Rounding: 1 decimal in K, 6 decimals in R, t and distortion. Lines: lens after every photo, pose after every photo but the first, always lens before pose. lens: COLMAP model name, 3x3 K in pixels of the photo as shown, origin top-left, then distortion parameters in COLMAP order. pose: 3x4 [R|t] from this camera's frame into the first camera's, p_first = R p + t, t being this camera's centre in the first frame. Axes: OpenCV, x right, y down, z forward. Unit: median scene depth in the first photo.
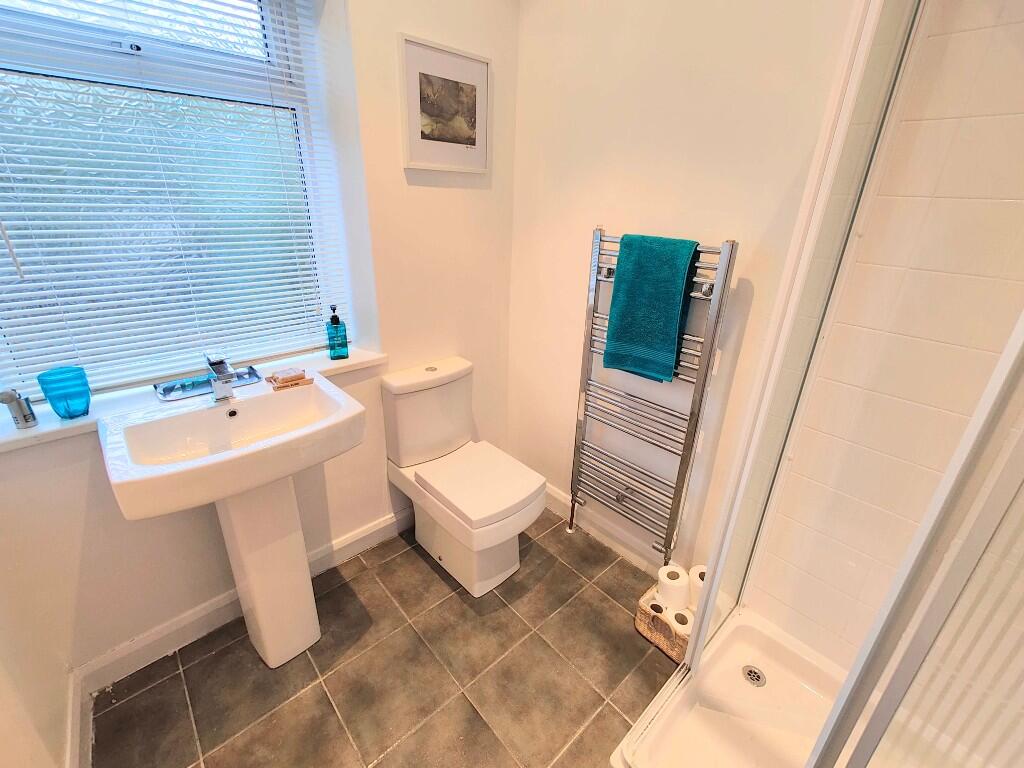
lens RADIAL K [[449.0, 0, 512.7], [0, 449.0, 379.3], [0, 0, 1]] dist [0.001556, 0.000269]
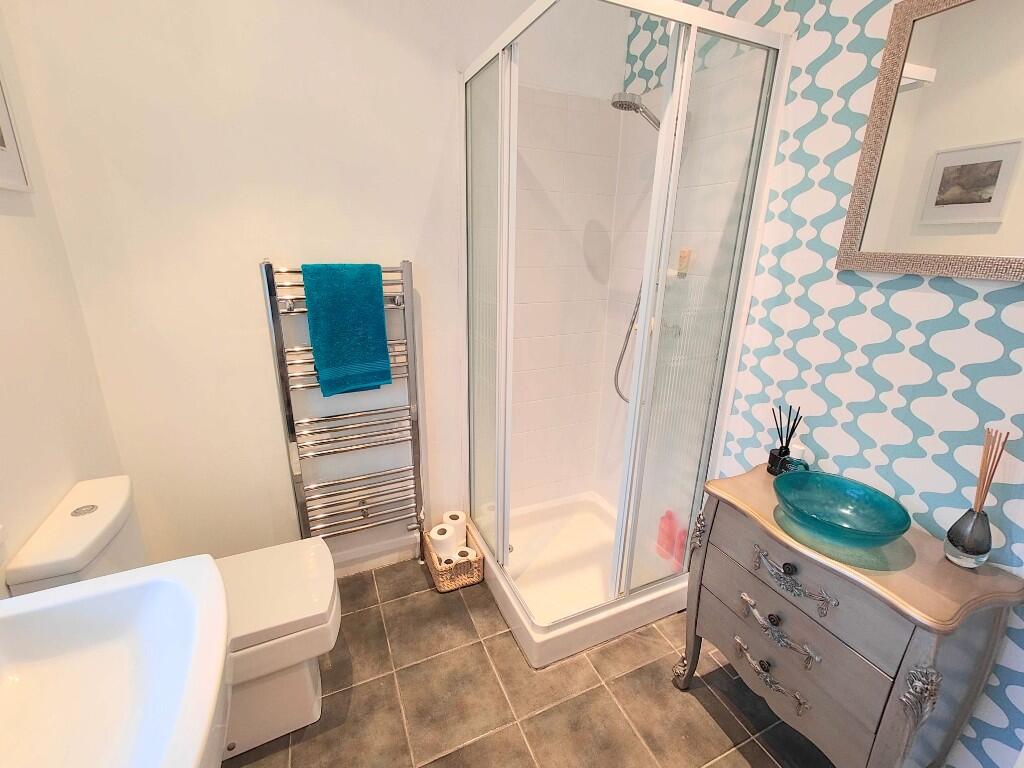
lens RADIAL K [[449.0, 0, 512.7], [0, 449.0, 379.3], [0, 0, 1]] dist [0.001556, 0.000269]
pose [[0.307300, -0.306613, 0.900864, -0.567523], [0.357770, 0.914443, 0.189193, -0.105791], [-0.881798, 0.264163, 0.390705, 0.248812]]
